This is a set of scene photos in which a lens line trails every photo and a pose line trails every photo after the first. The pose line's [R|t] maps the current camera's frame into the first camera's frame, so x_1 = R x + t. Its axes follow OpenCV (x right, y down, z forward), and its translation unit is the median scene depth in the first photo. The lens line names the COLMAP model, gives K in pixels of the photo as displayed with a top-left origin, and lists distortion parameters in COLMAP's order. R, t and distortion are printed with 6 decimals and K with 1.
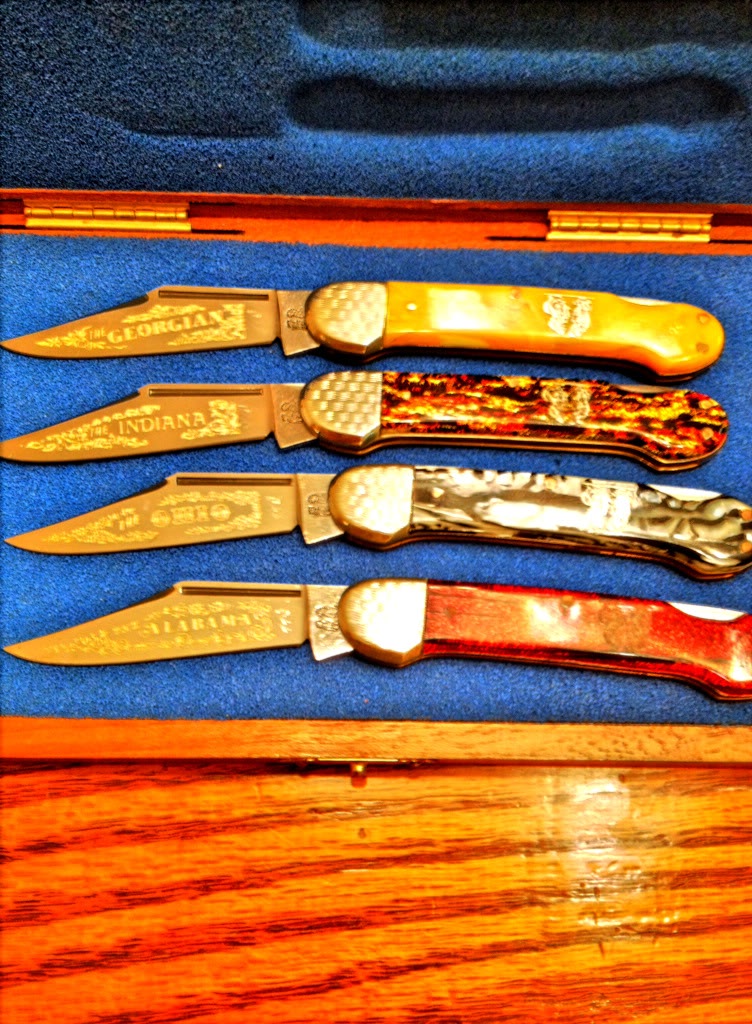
lens RADIAL K [[1189.8, 0, 399.9], [0, 1189.8, 511.0], [0, 0, 1]] dist [0.196524, -0.942727]
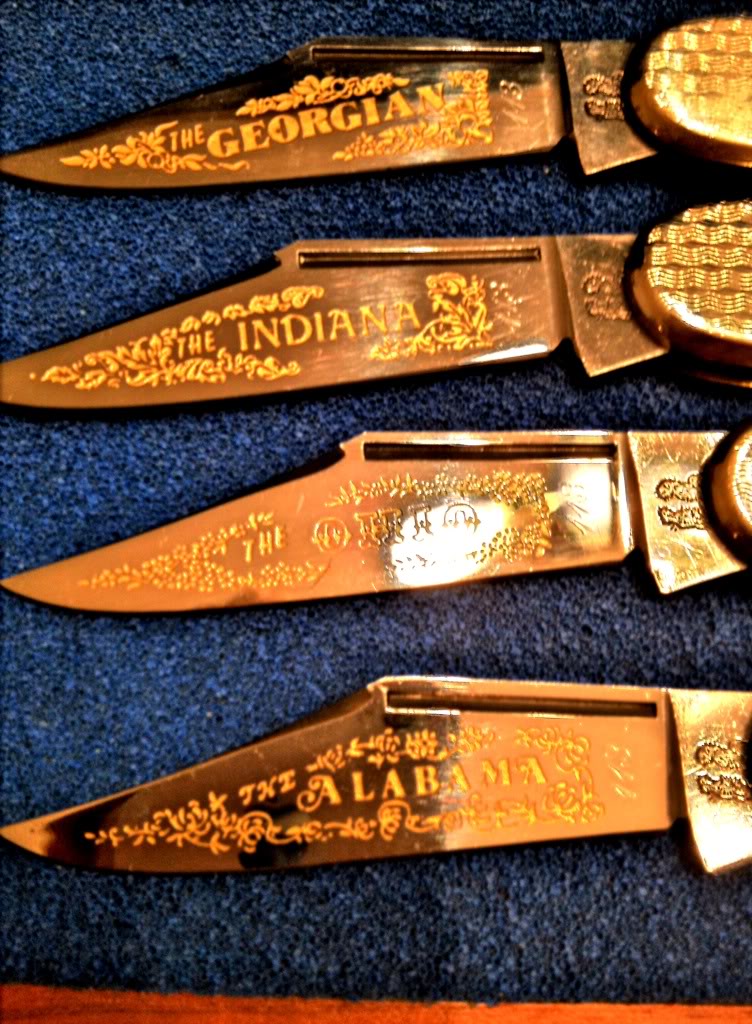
lens RADIAL K [[1070.1, 0, 399.8], [0, 1070.1, 516.0], [0, 0, 1]] dist [0.198251, -0.782510]
pose [[0.999030, -0.001367, -0.044018, -0.152652], [0.004968, 0.996636, 0.081806, -0.033626], [0.043758, -0.081946, 0.995676, 0.578938]]
